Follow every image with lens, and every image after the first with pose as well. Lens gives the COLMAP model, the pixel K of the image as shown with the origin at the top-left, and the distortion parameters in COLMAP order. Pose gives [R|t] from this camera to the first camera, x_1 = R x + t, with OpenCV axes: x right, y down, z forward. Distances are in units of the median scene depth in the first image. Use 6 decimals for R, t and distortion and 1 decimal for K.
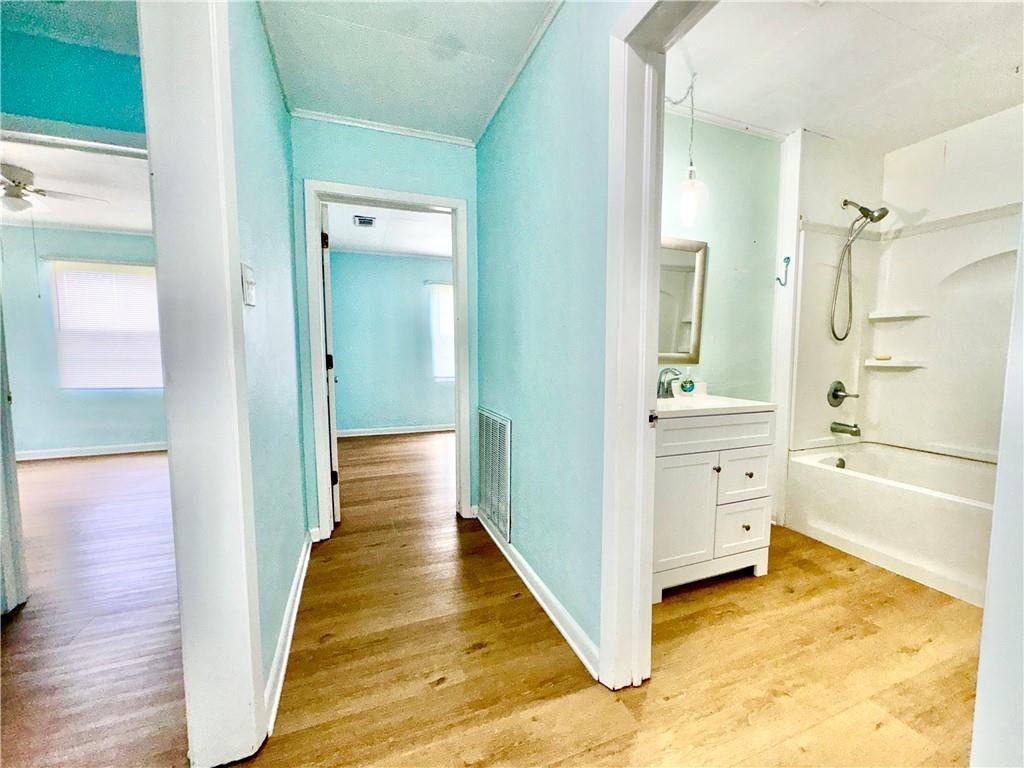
lens RADIAL K [[410.9, 0, 512.0], [0, 410.9, 384.0], [0, 0, 1]] dist [0.000562, 0.000166]
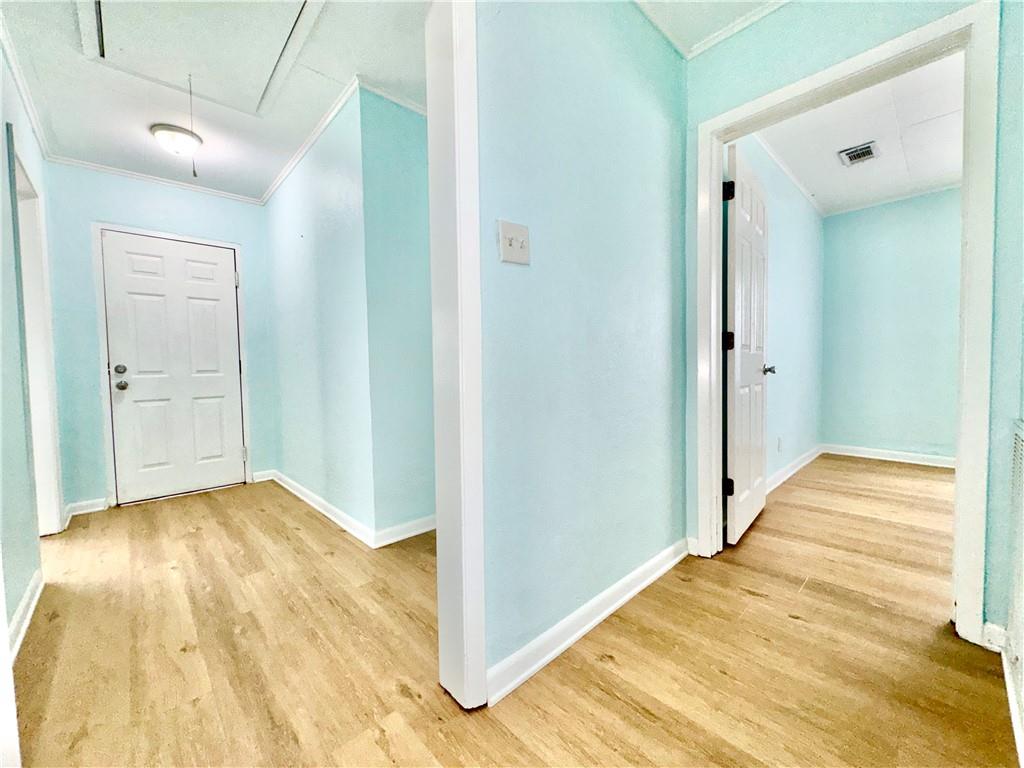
lens RADIAL K [[410.9, 0, 512.0], [0, 410.9, 384.0], [0, 0, 1]] dist [0.000562, 0.000166]
pose [[0.382279, 0.032509, -0.923475, 0.066386], [-0.052586, 0.998527, 0.013383, 0.020119], [0.922550, 0.043446, 0.383425, 0.147255]]
